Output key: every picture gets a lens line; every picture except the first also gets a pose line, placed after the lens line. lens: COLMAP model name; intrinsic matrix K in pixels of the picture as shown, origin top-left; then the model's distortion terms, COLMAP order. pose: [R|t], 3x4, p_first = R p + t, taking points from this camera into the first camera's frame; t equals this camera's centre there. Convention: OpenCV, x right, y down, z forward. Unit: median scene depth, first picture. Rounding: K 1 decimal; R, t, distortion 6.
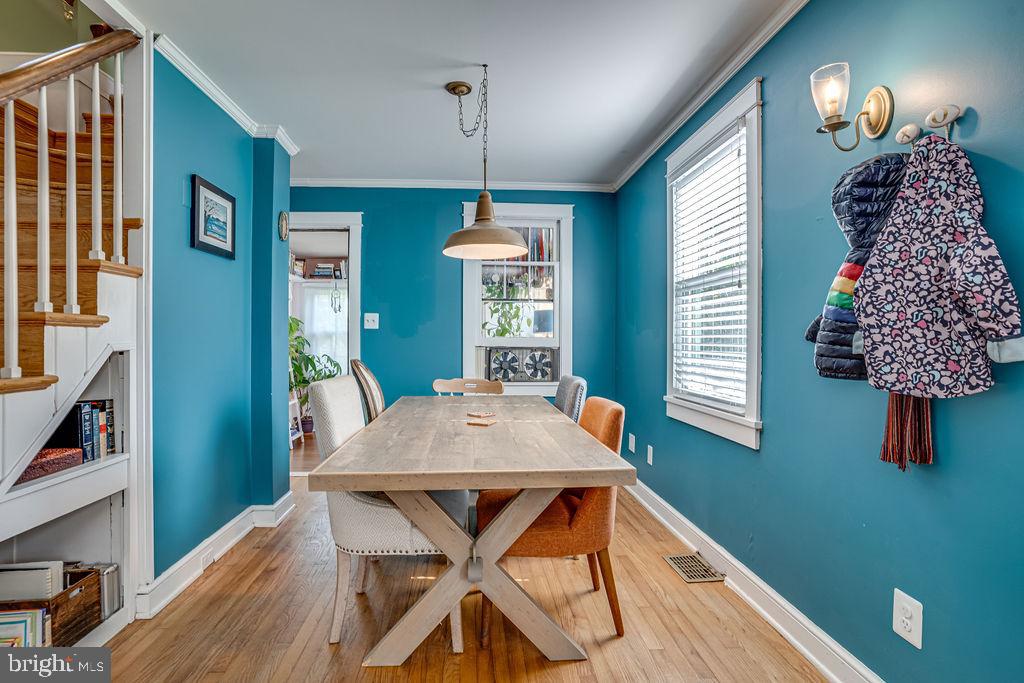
lens RADIAL K [[509.3, 0, 492.3], [0, 509.3, 340.4], [0, 0, 1]] dist [-0.055019, 0.022022]
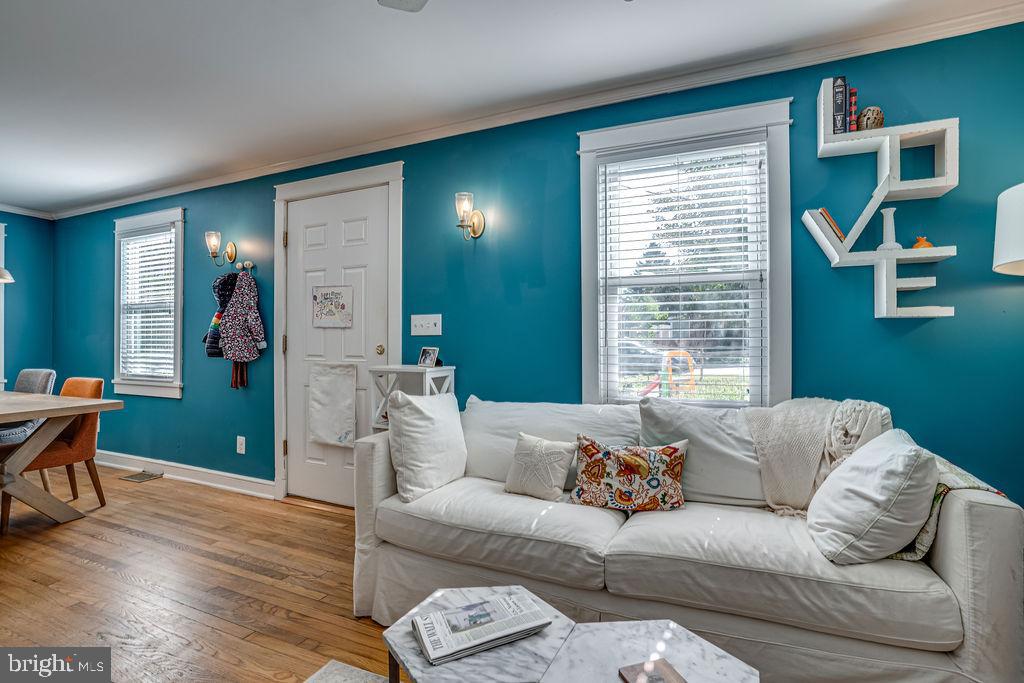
lens RADIAL K [[509.3, 0, 526.4], [0, 509.3, 339.2], [0, 0, 1]] dist [-0.055019, 0.022022]
pose [[0.454262, -0.000527, 0.890868, -0.587036], [0.003093, 0.999995, -0.000985, -0.005467], [-0.890863, 0.003203, 0.454262, -1.080736]]
